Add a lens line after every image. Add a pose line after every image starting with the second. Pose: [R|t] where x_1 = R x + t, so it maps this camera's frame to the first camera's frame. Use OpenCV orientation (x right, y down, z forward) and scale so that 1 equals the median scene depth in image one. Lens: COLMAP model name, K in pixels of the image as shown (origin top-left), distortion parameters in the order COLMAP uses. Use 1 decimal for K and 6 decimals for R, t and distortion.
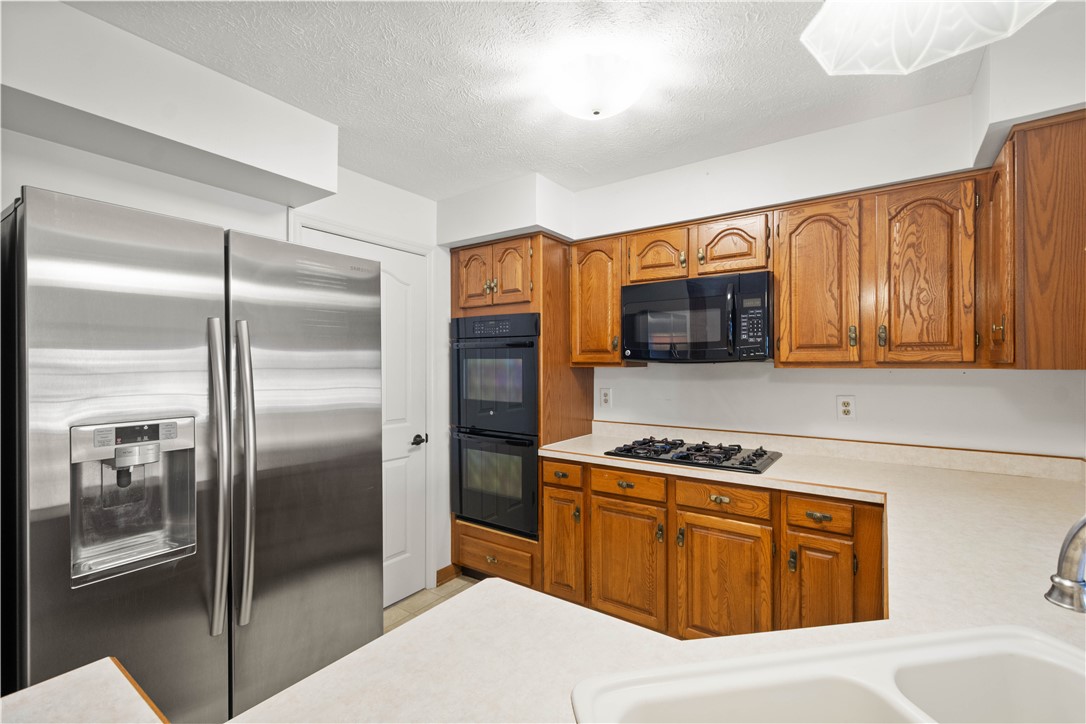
lens RADIAL K [[473.6, 0, 544.9], [0, 473.6, 363.9], [0, 0, 1]] dist [0.004132, -0.000010]
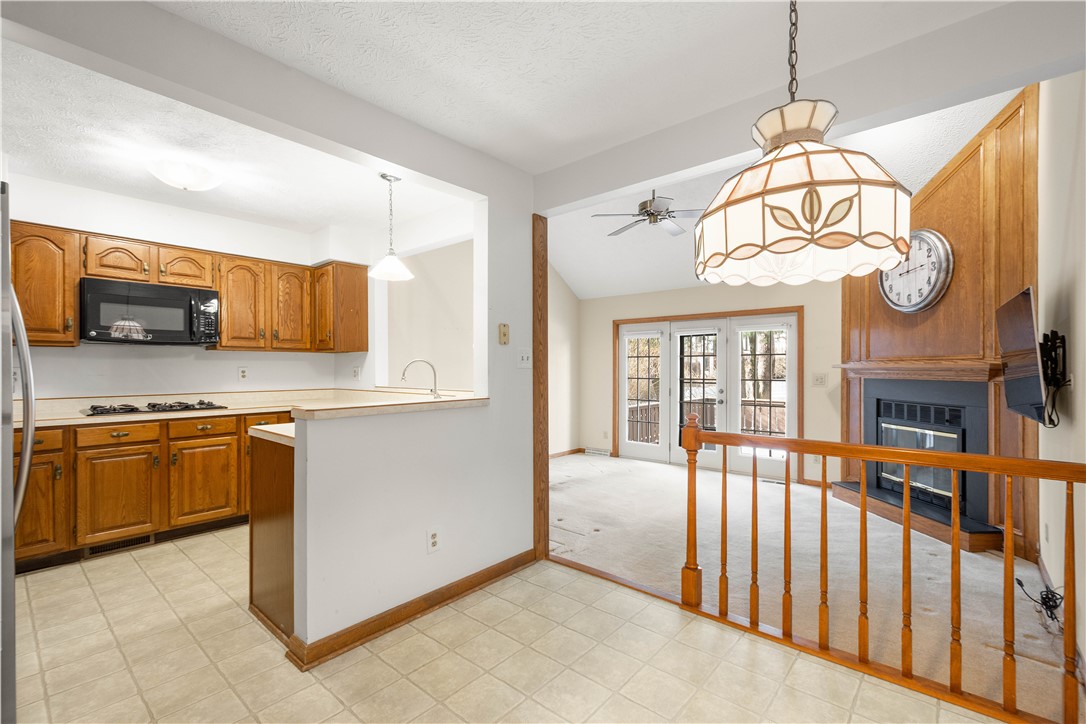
lens RADIAL K [[472.4, 0, 547.2], [0, 472.4, 368.6], [0, 0, 1]] dist [0.002762, 0.000127]
pose [[0.093598, 0.000086, 0.995610, -1.021300], [0.001481, 0.999999, -0.000226, 0.074902], [-0.995609, 0.001496, 0.093598, -0.296951]]
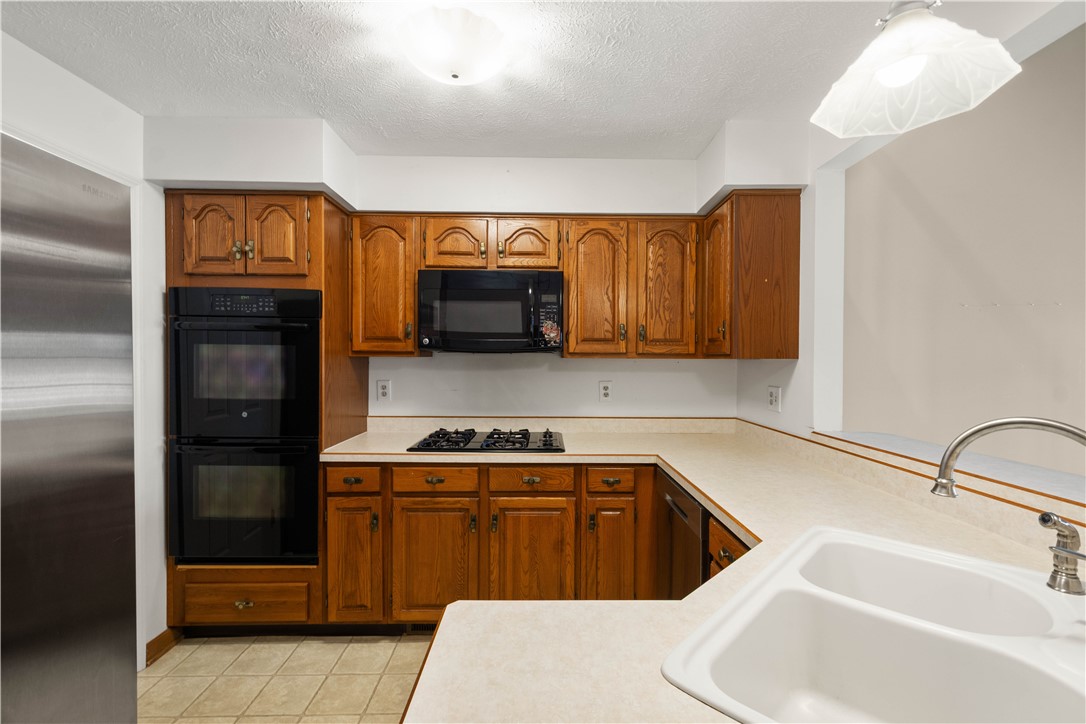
lens RADIAL K [[473.6, 0, 544.9], [0, 473.6, 363.9], [0, 0, 1]] dist [0.004132, -0.000010]
pose [[0.807007, 0.000555, 0.590542, -0.211770], [-0.007550, 0.999928, 0.009378, 0.012135], [-0.590494, -0.012027, 0.806953, 0.109320]]
